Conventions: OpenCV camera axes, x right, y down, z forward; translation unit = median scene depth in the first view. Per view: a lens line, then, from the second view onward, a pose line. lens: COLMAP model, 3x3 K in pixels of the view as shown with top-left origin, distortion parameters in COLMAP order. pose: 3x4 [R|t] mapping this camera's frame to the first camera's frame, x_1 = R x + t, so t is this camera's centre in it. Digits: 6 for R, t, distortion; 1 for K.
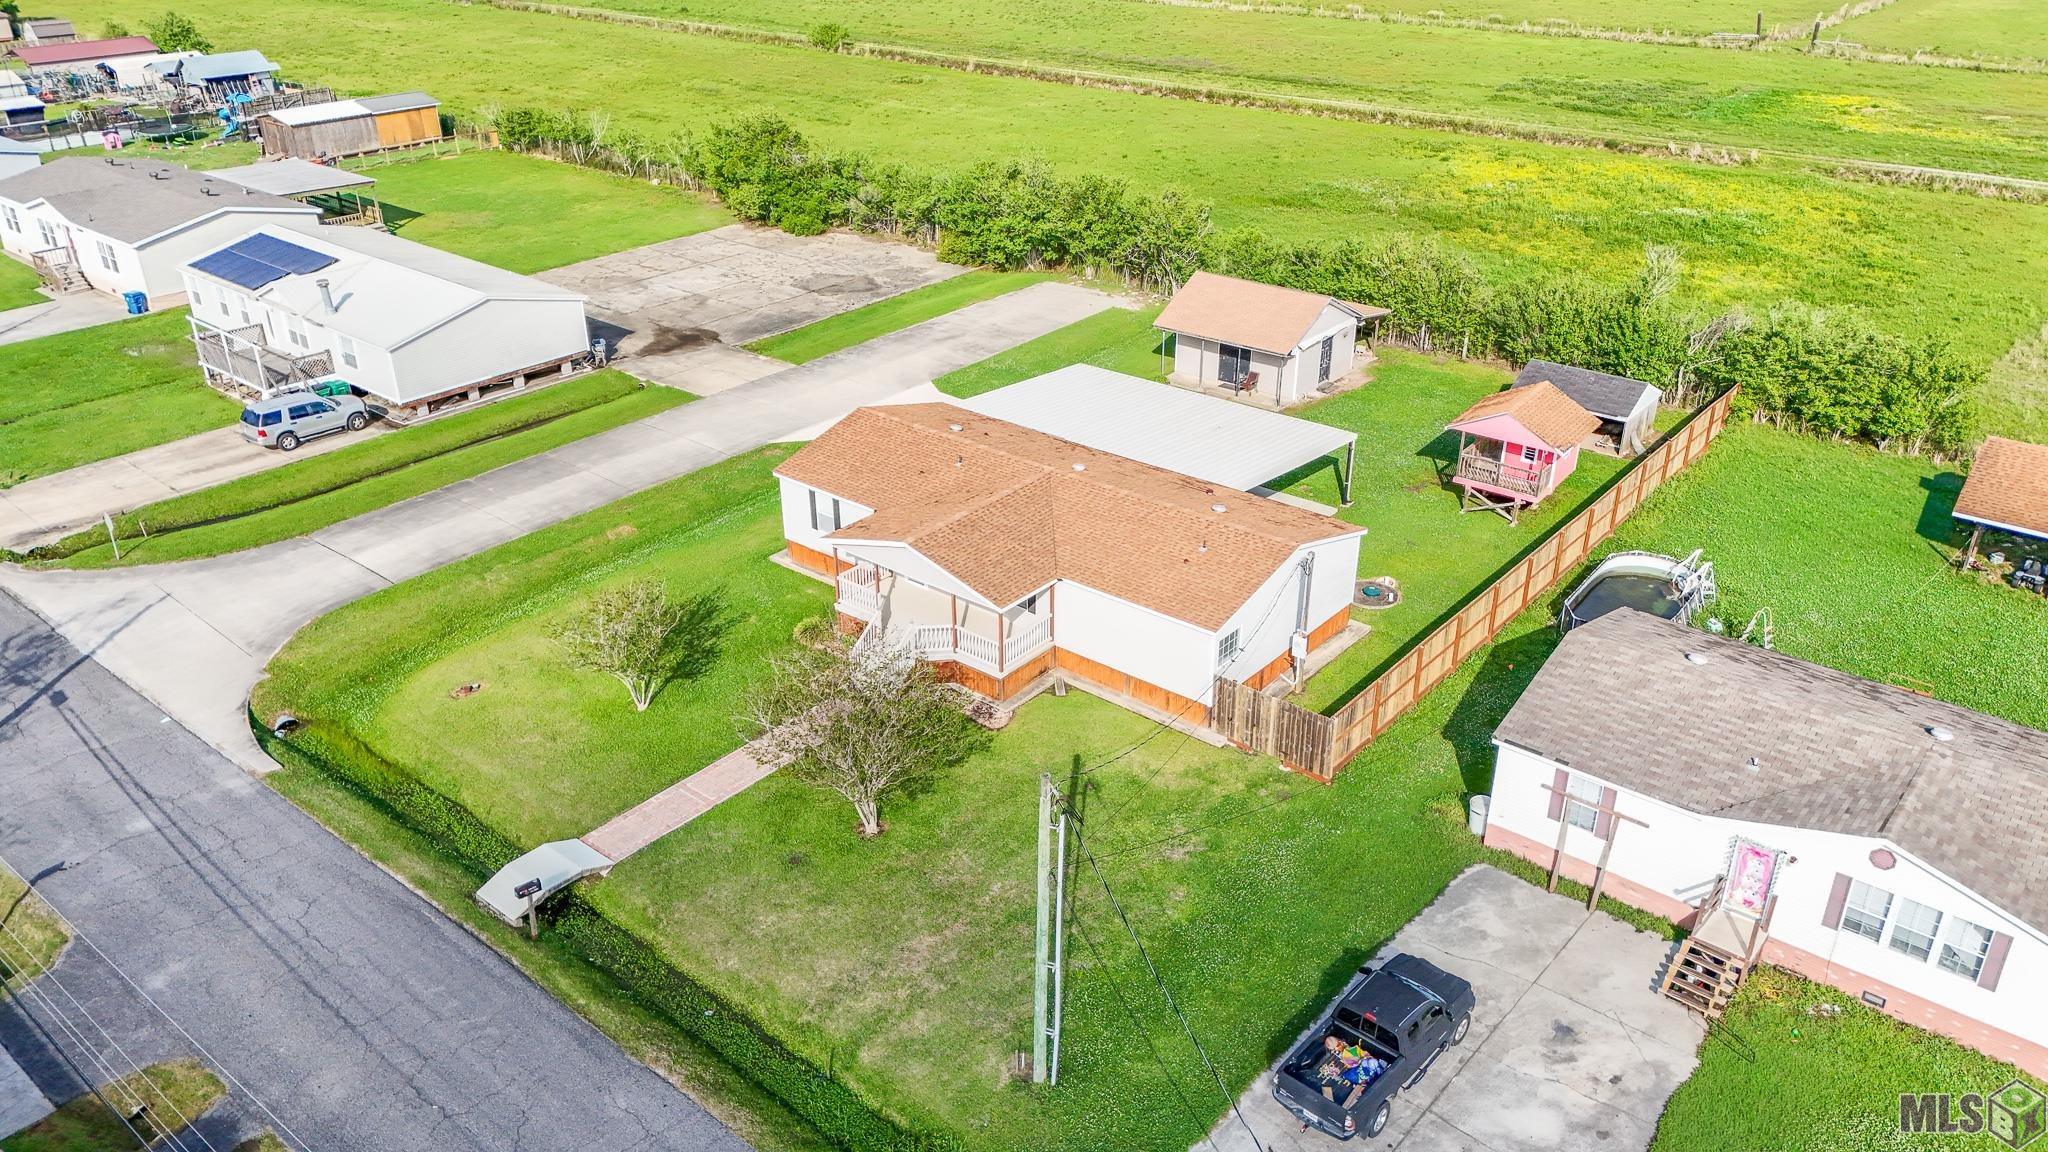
lens RADIAL K [[1502.5, 0, 1024.0], [0, 1502.5, 576.0], [0, 0, 1]] dist [0.075507, -0.077810]
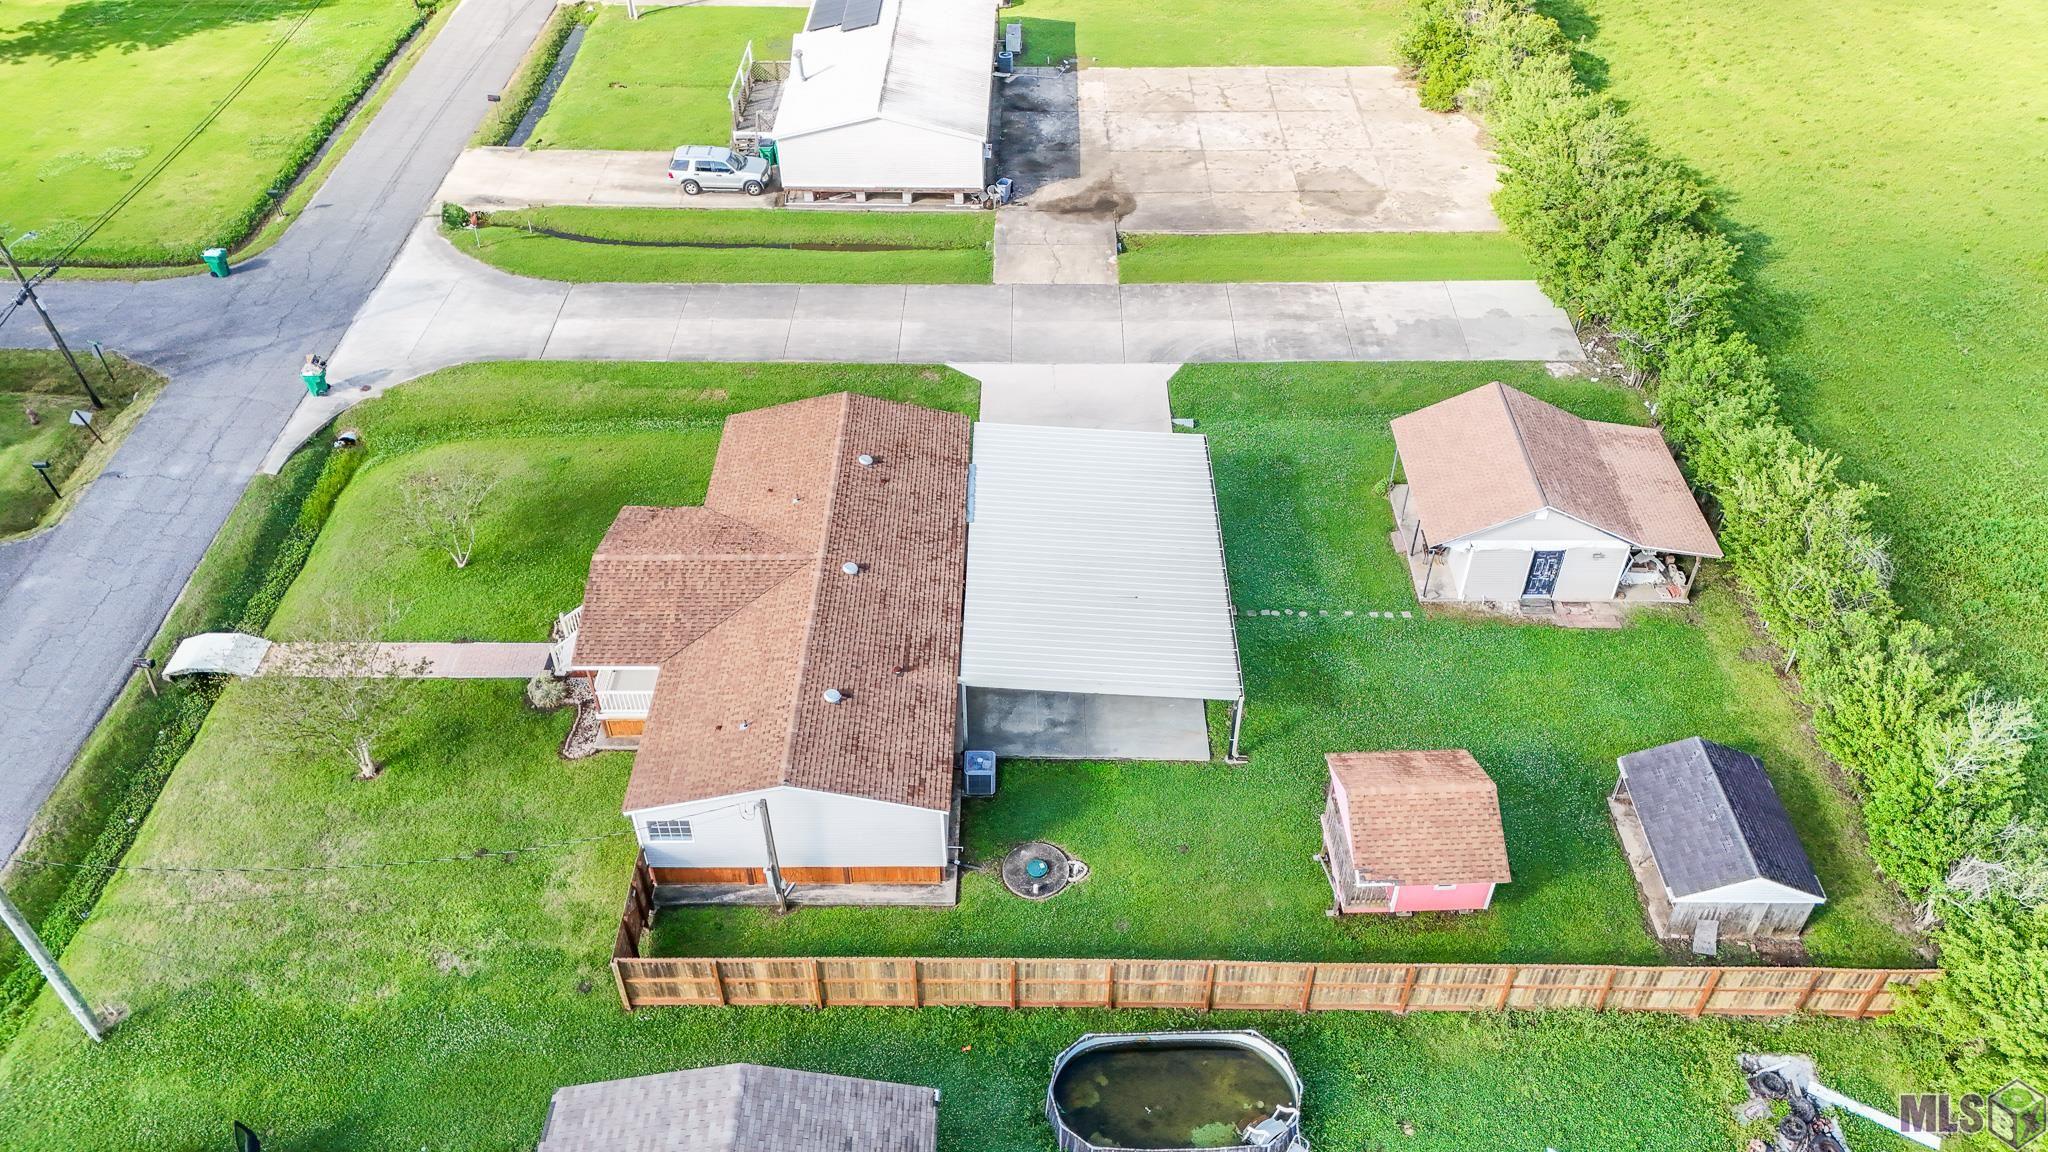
lens RADIAL K [[1502.5, 0, 1024.0], [0, 1502.5, 576.0], [0, 0, 1]] dist [0.075507, -0.077810]
pose [[0.634400, 0.515705, -0.575834, 0.515176], [-0.352545, 0.855970, 0.378188, -0.368704], [0.687931, -0.036915, 0.724837, 0.320100]]
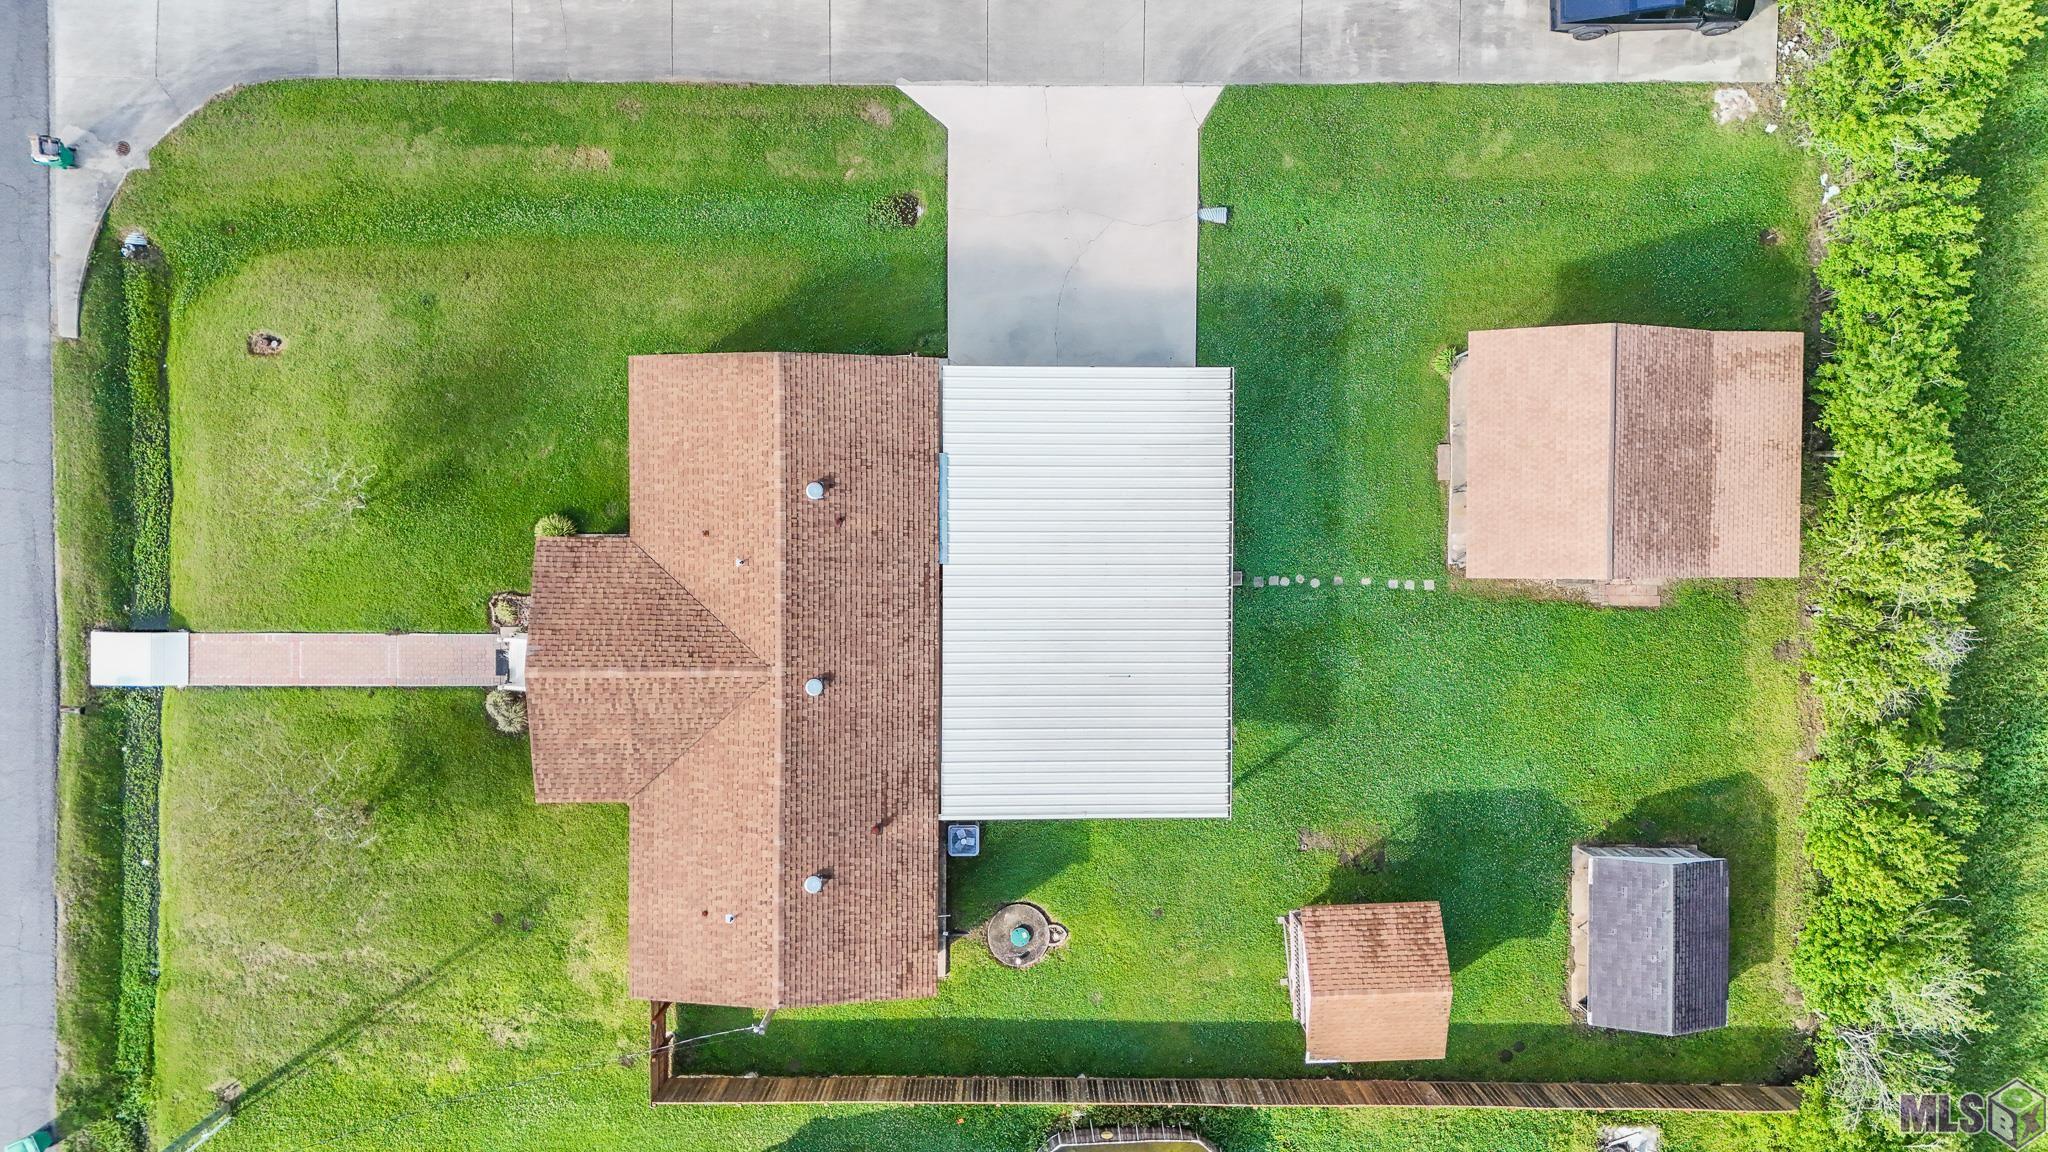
lens RADIAL K [[1499.9, 0, 1024.0], [0, 1499.9, 576.0], [0, 0, 1]] dist [0.069121, -0.066112]
pose [[0.636108, 0.771189, 0.025189, 0.032975], [-0.356223, 0.264556, 0.896167, -0.711065], [0.684450, -0.579032, 0.443002, 0.596702]]
